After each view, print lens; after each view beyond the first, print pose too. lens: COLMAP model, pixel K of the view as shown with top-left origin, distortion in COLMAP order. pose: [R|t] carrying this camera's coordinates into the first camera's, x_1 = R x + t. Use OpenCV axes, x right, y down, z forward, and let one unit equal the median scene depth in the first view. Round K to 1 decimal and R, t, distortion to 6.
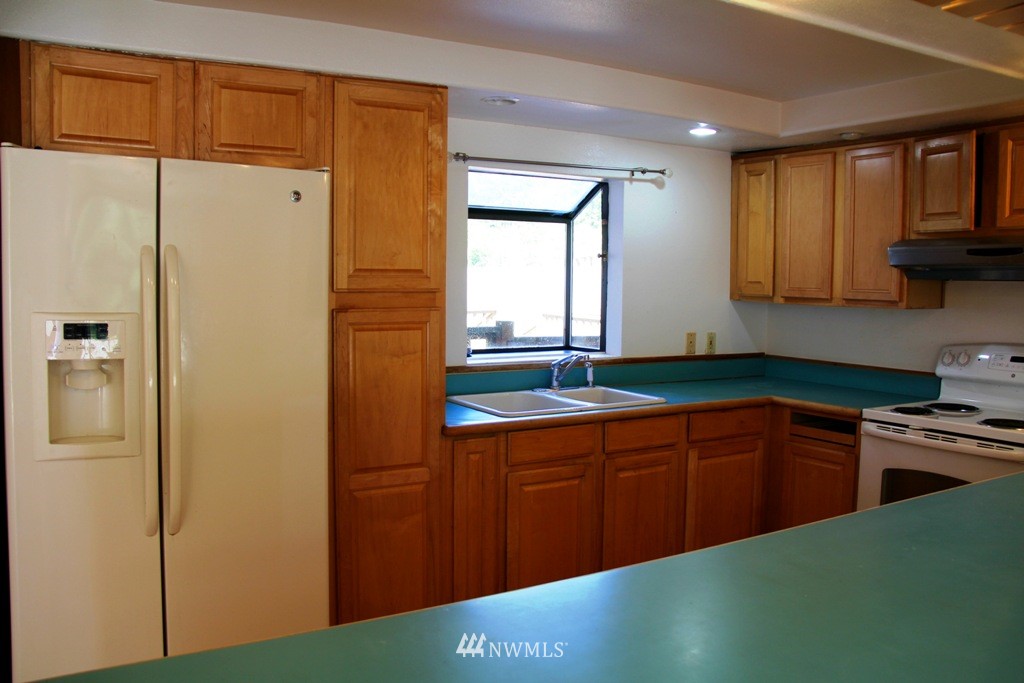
lens RADIAL K [[879.9, 0, 512.0], [0, 879.9, 341.5], [0, 0, 1]] dist [-0.118626, 0.000545]
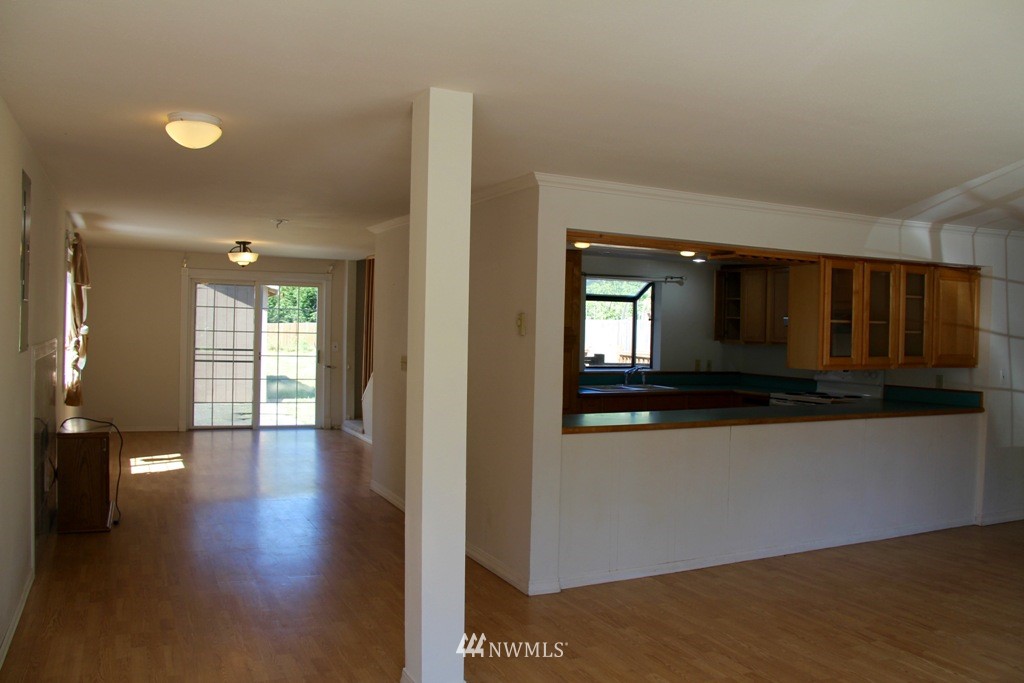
lens RADIAL K [[838.8, 0, 512.0], [0, 838.8, 341.5], [0, 0, 1]] dist [-0.003713, -0.000352]
pose [[0.996336, 0.012644, -0.084590, -0.049184], [-0.017031, 0.998536, -0.051343, 0.054947], [0.083817, 0.052595, 0.995092, -0.922231]]
